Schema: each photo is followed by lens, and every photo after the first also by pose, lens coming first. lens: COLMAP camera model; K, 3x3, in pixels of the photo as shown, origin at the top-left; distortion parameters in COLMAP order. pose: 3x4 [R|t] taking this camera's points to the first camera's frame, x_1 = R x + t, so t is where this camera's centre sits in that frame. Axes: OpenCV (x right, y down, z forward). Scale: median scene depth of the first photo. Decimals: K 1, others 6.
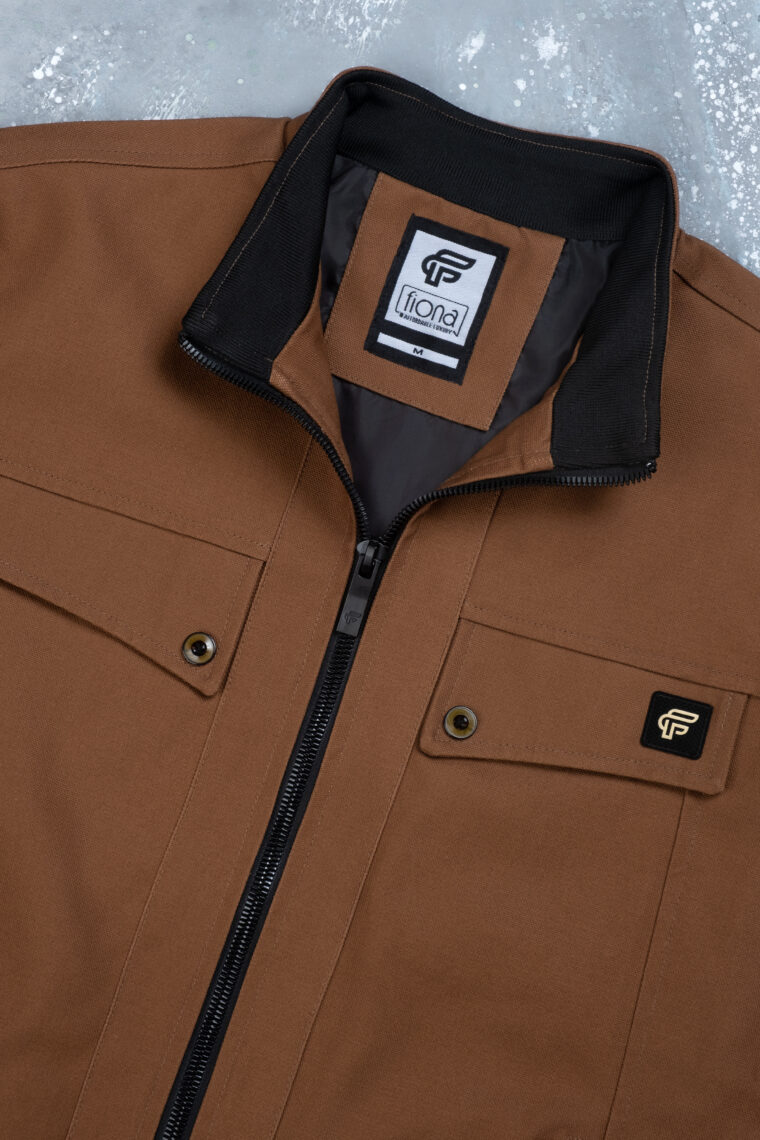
lens RADIAL K [[2368.4, 0, 379.7], [0, 2368.4, 569.2], [0, 0, 1]] dist [-0.018239, 0.000000]
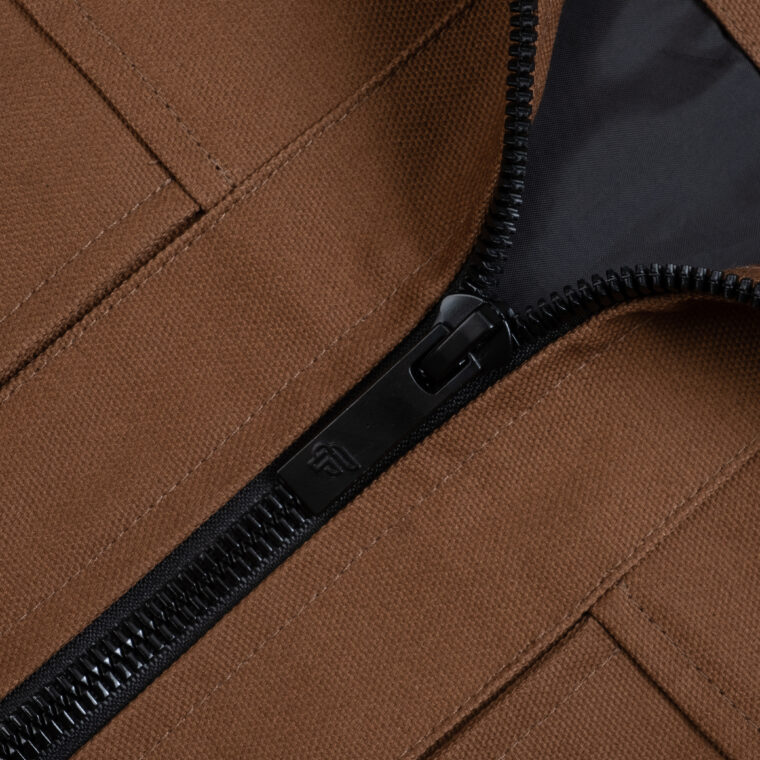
lens RADIAL K [[2422.7, 0, 379.7], [0, 2422.7, 380.6], [0, 0, 1]] dist [-0.113511, 0.000000]
pose [[0.863613, 0.503811, 0.018627, -0.018788], [-0.502037, 0.862781, -0.059732, 0.028280], [-0.046164, 0.042234, 0.998041, 0.633784]]
